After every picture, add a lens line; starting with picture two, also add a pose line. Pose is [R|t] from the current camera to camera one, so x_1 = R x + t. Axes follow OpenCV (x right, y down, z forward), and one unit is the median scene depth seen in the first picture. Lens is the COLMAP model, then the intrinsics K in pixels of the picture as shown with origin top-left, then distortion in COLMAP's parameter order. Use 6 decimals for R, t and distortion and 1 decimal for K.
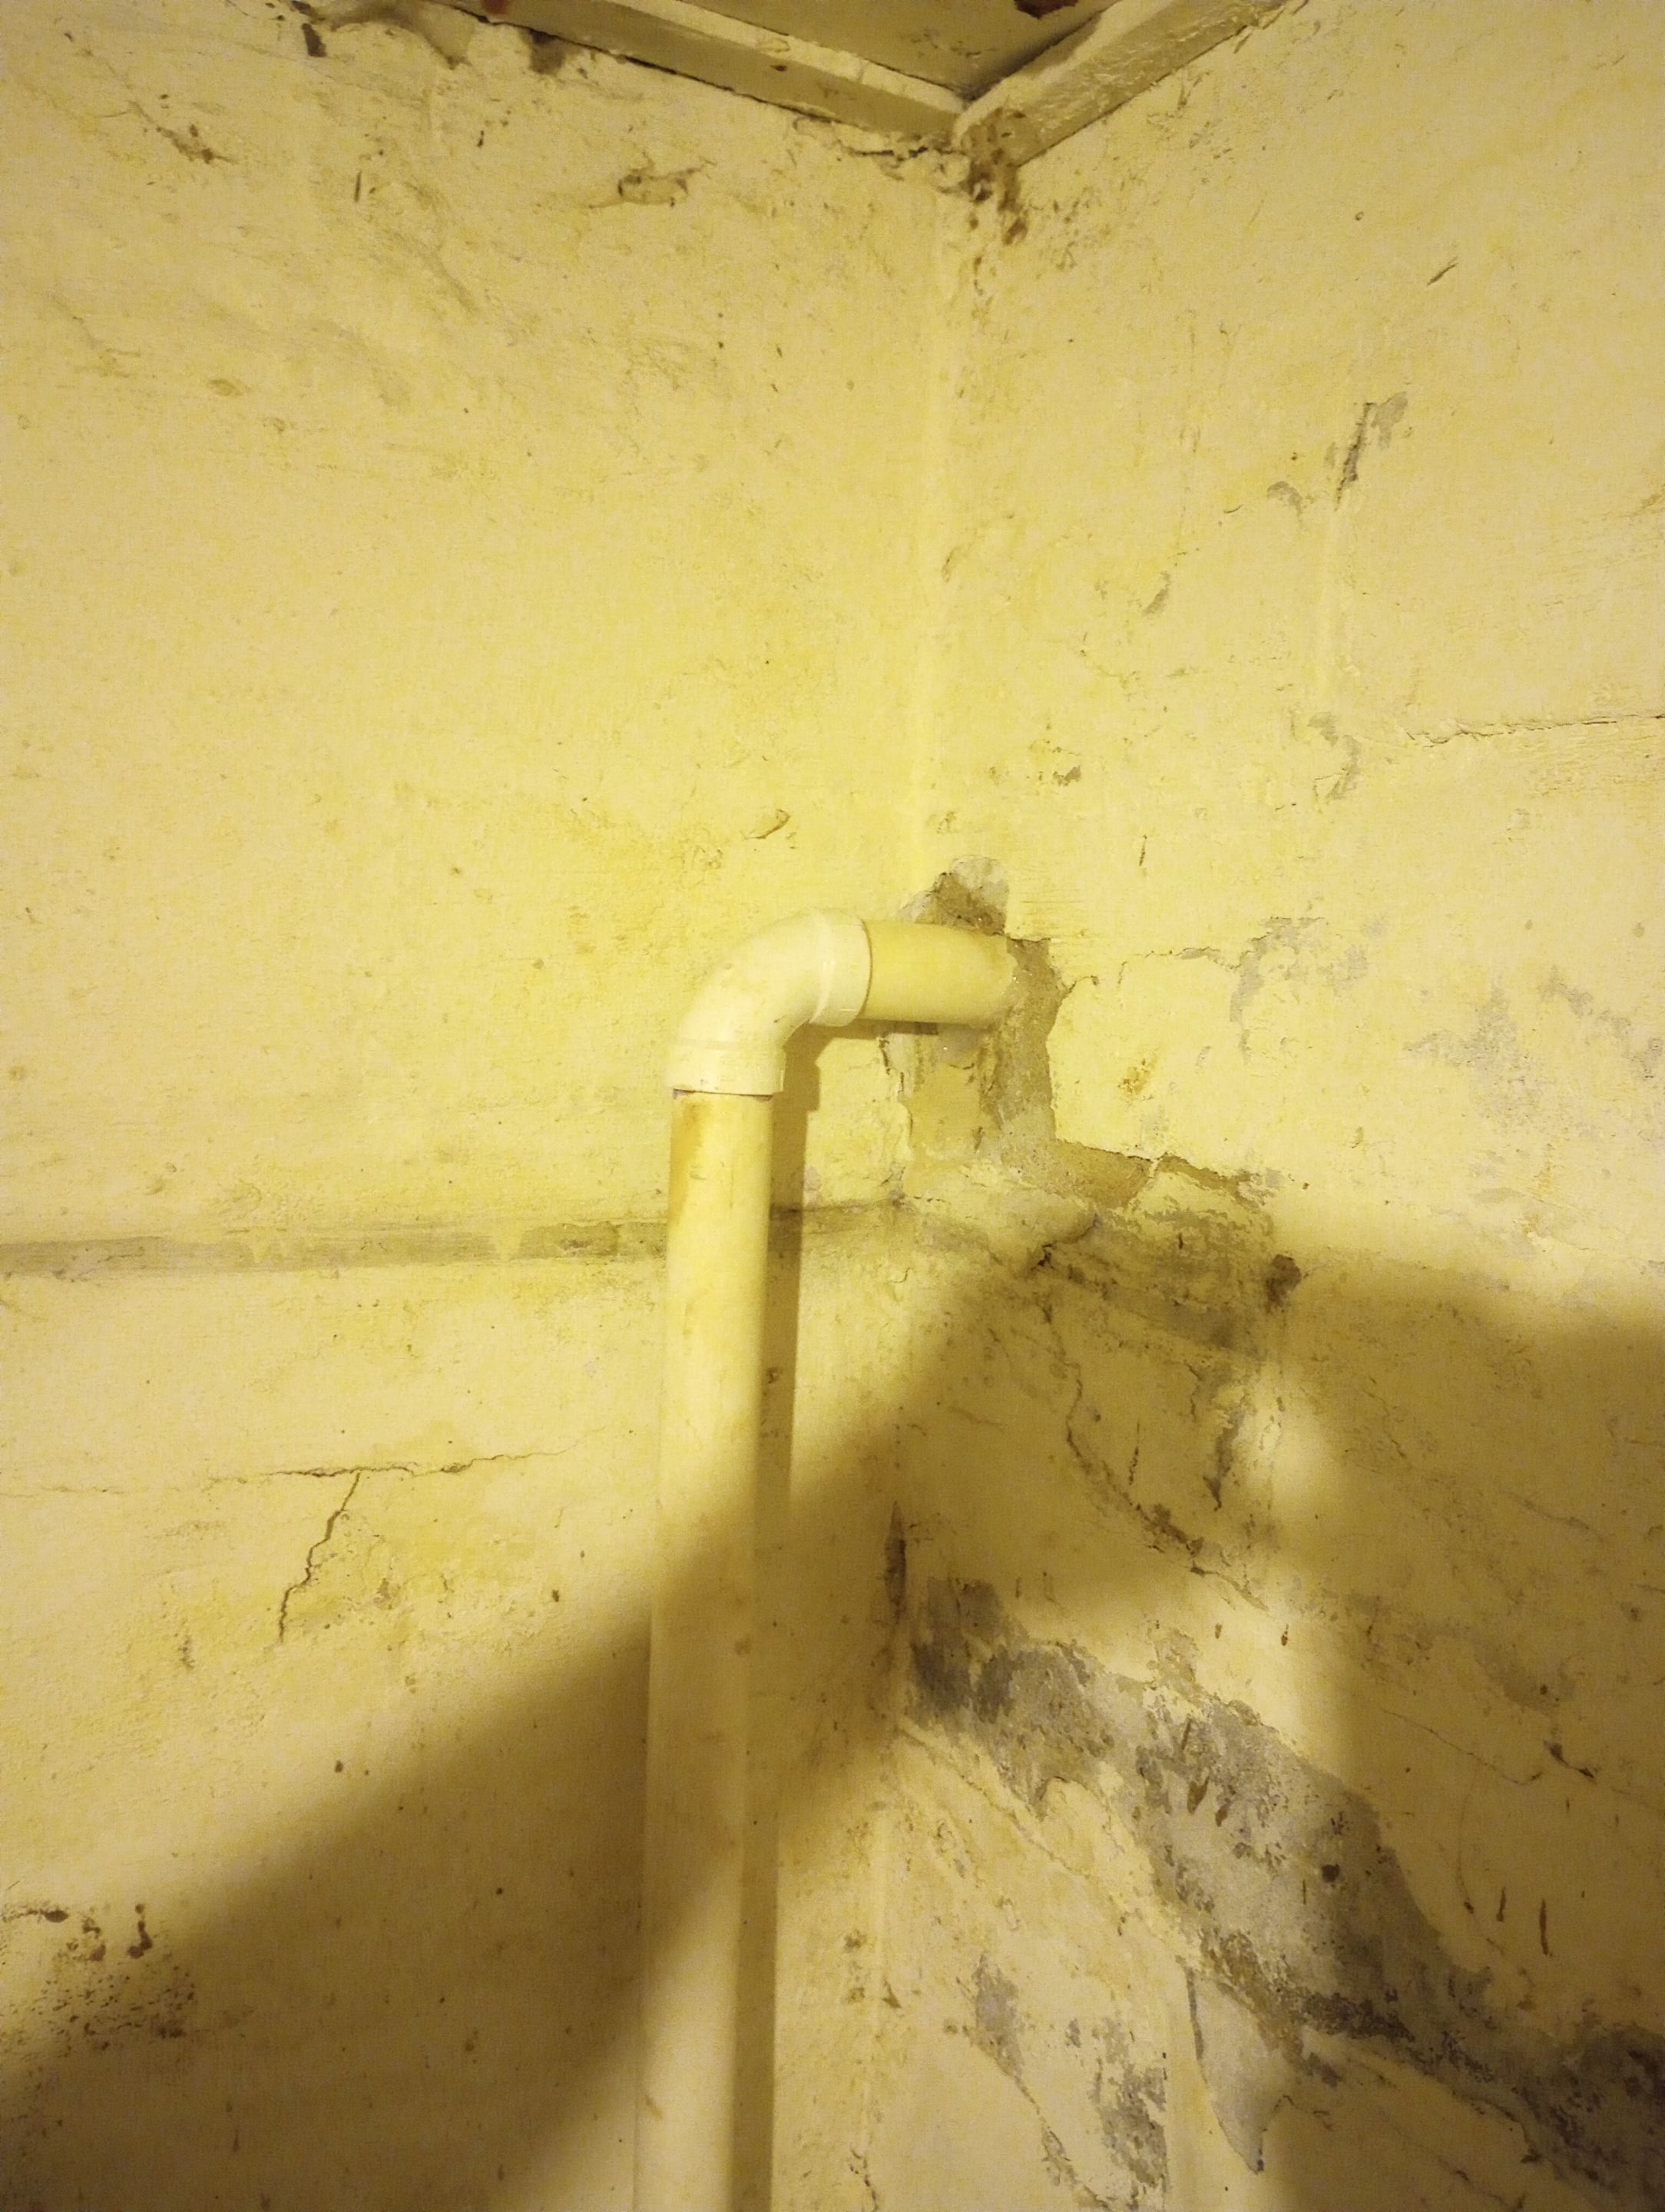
lens RADIAL K [[1928.1, 0, 832.5], [0, 1928.1, 1106.0], [0, 0, 1]] dist [0.124029, -0.140328]
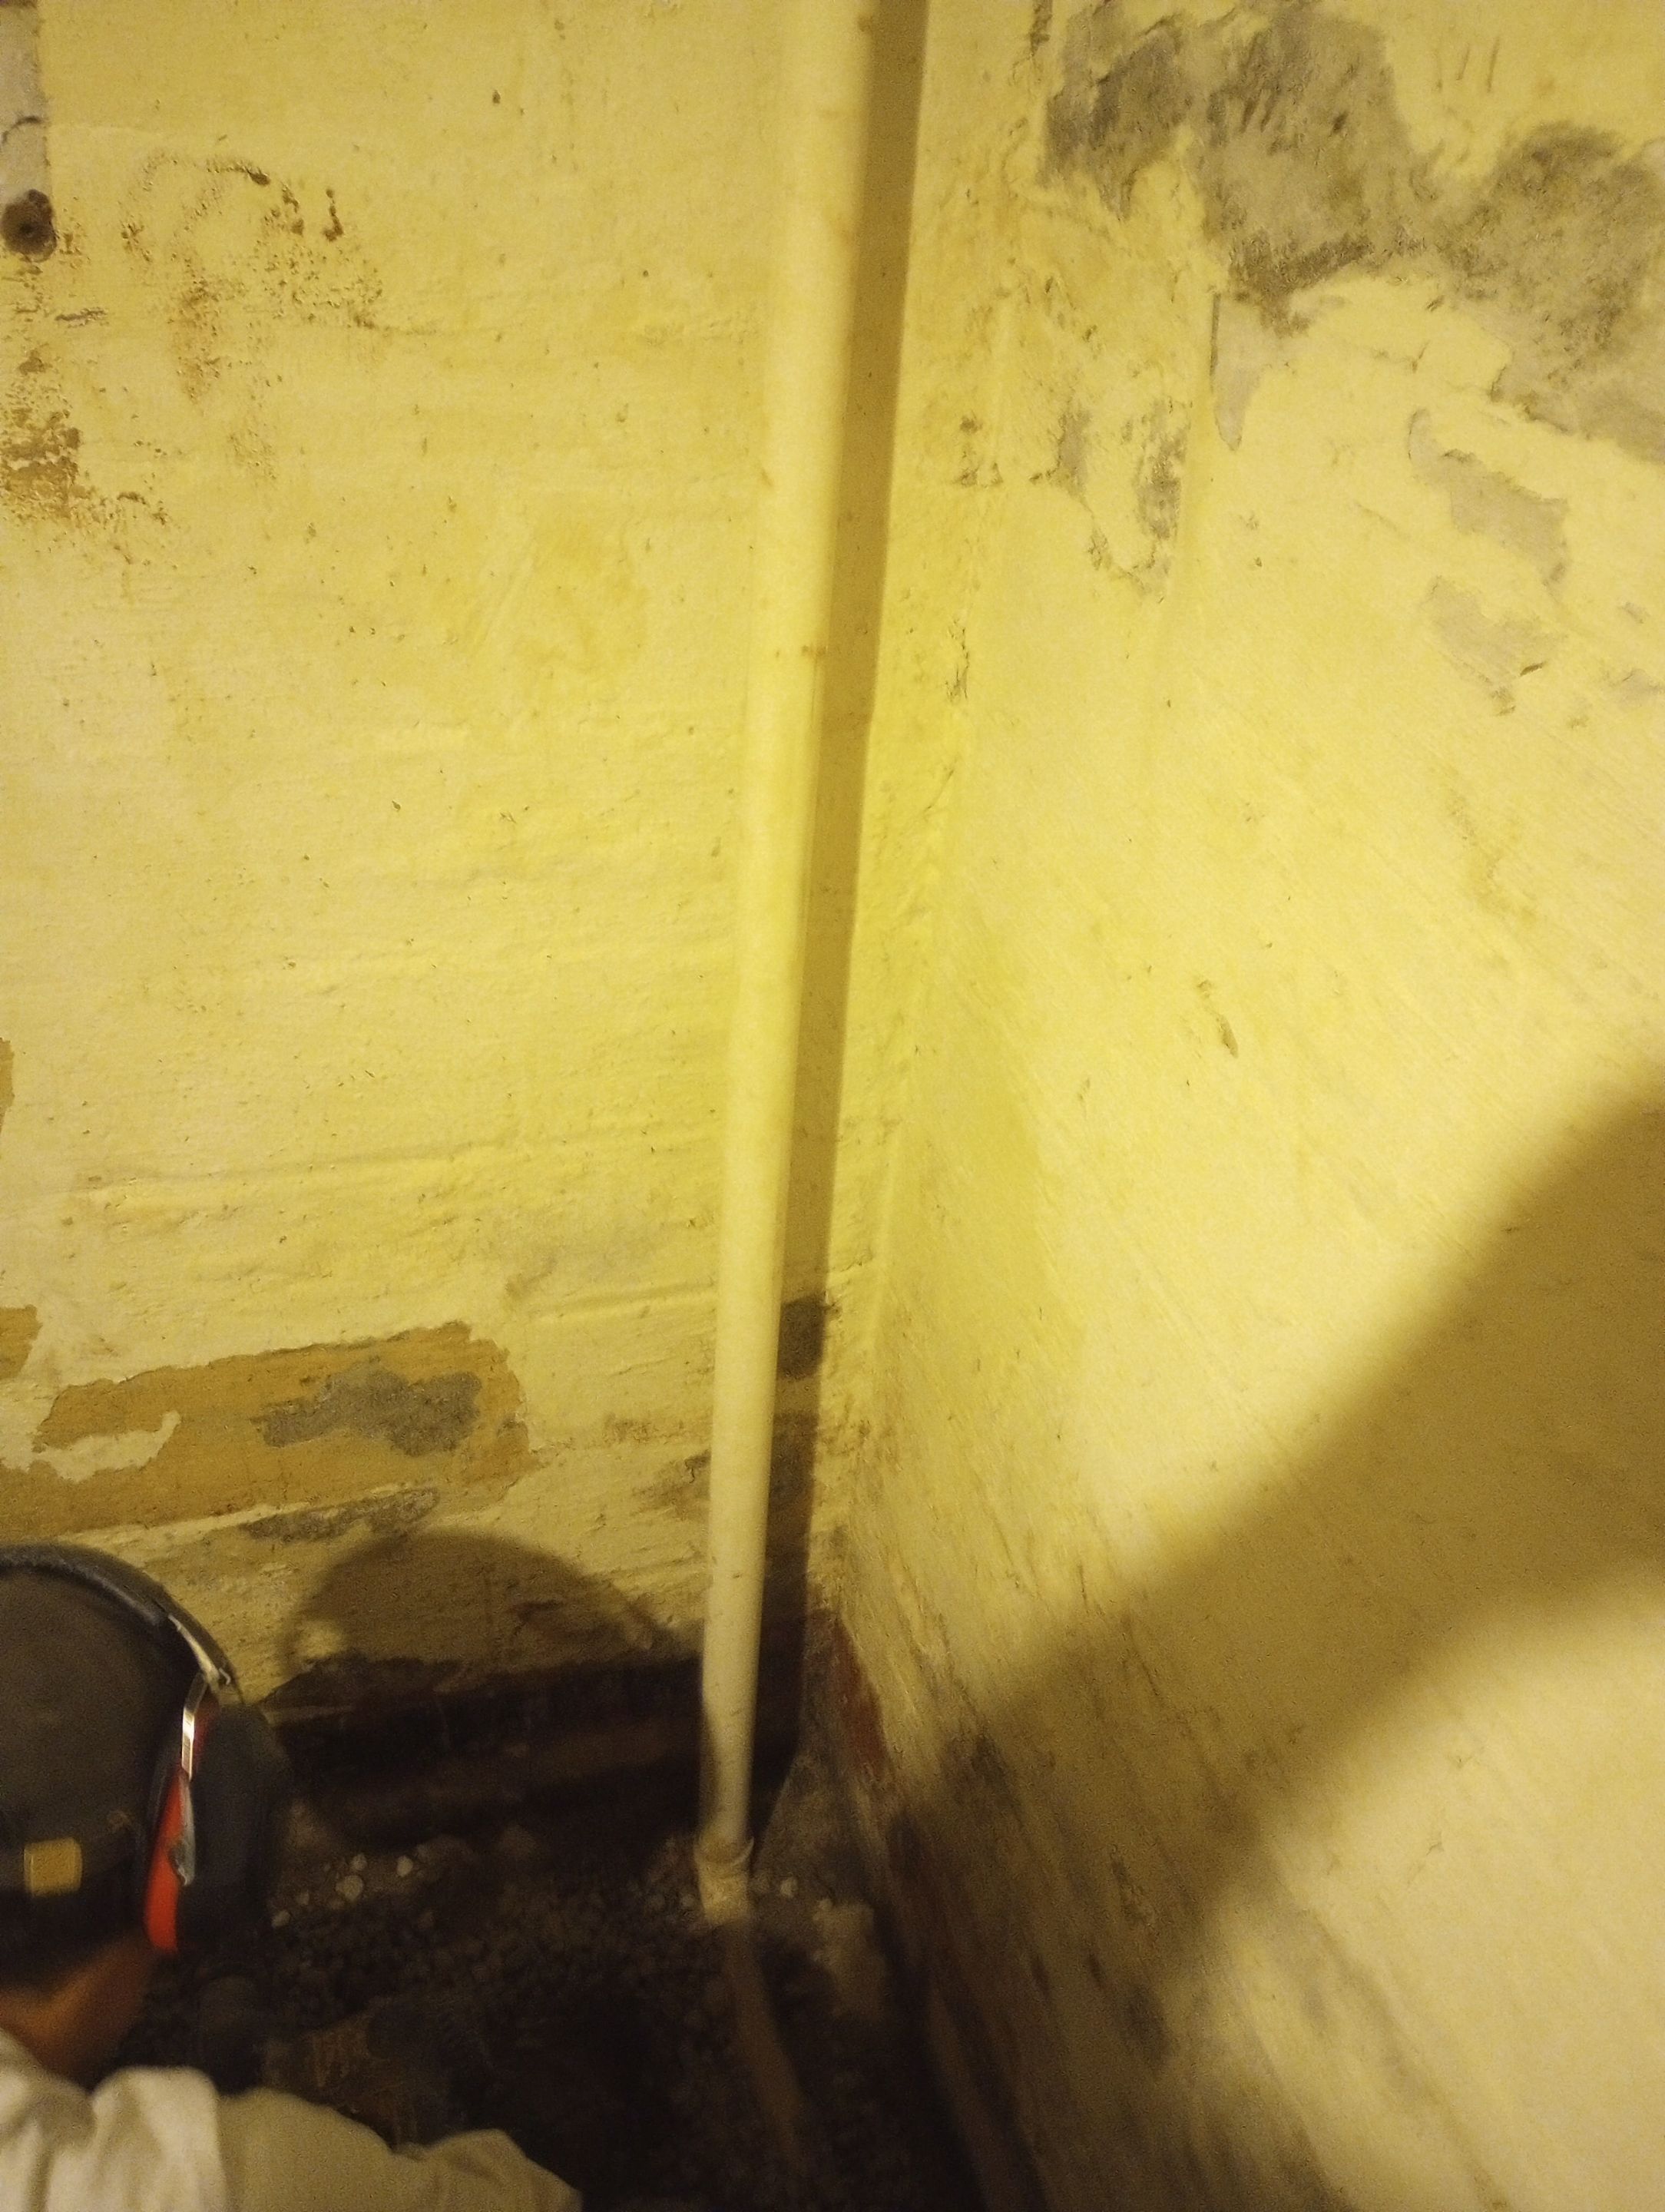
lens RADIAL K [[1928.1, 0, 832.5], [0, 1928.1, 1106.0], [0, 0, 1]] dist [0.124029, -0.140328]
pose [[0.980179, 0.141127, -0.139043, 0.176248], [-0.065895, 0.894105, 0.442984, 0.348190], [0.186836, -0.425041, 0.885682, -0.203812]]
